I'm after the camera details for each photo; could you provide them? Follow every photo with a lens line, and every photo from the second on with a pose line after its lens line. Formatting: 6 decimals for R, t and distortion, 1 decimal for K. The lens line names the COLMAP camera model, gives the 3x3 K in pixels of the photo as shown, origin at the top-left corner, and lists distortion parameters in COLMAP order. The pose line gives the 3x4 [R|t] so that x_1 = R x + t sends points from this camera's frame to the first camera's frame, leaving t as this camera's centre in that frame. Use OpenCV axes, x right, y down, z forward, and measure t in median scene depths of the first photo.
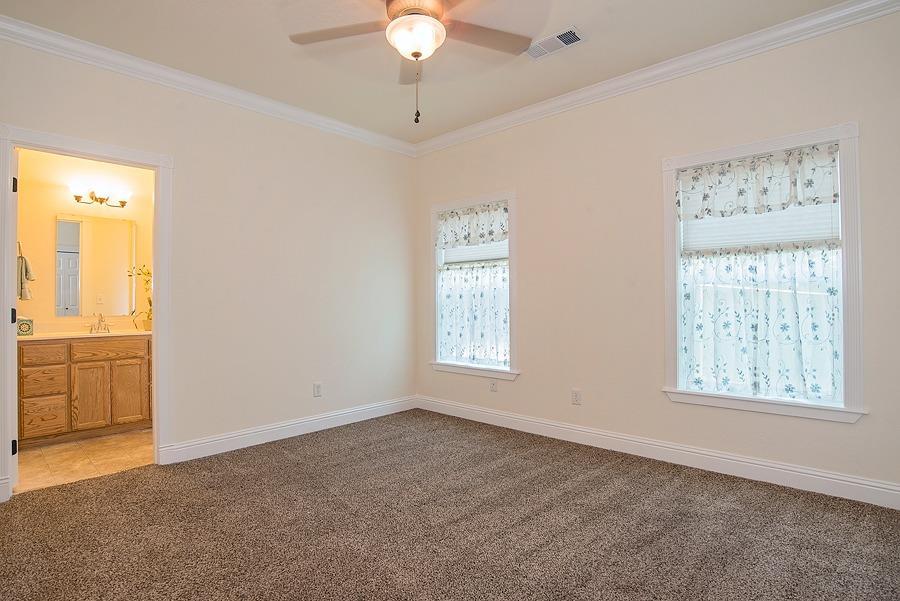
lens RADIAL K [[459.5, 0, 453.8], [0, 459.5, 298.3], [0, 0, 1]] dist [-0.040668, 0.000063]
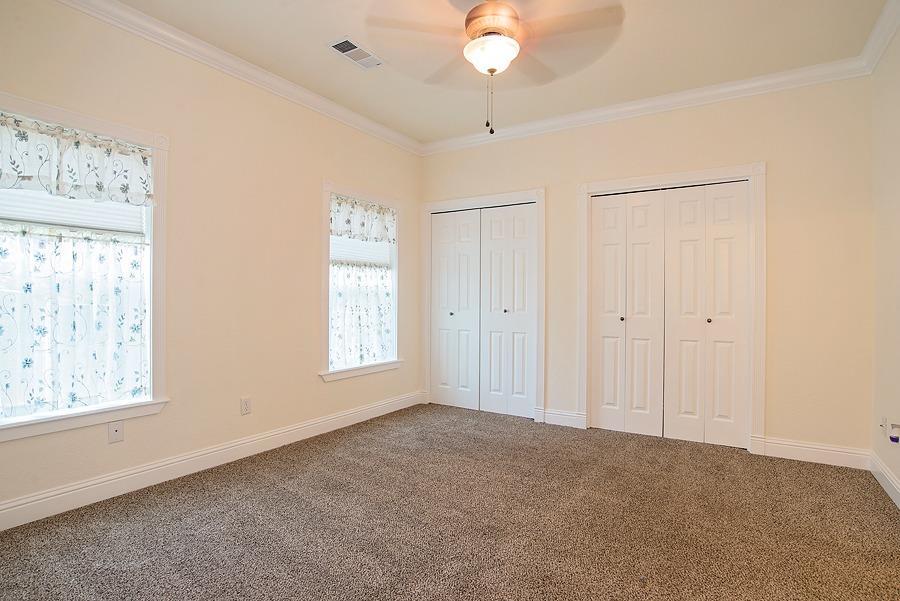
lens RADIAL K [[459.5, 0, 453.7], [0, 459.5, 302.2], [0, 0, 1]] dist [-0.040668, 0.000063]
pose [[-0.158508, -0.002953, 0.987353, -0.802290], [-0.012220, 0.999925, 0.001028, 0.008498], [-0.987282, -0.011903, -0.158533, 0.882563]]
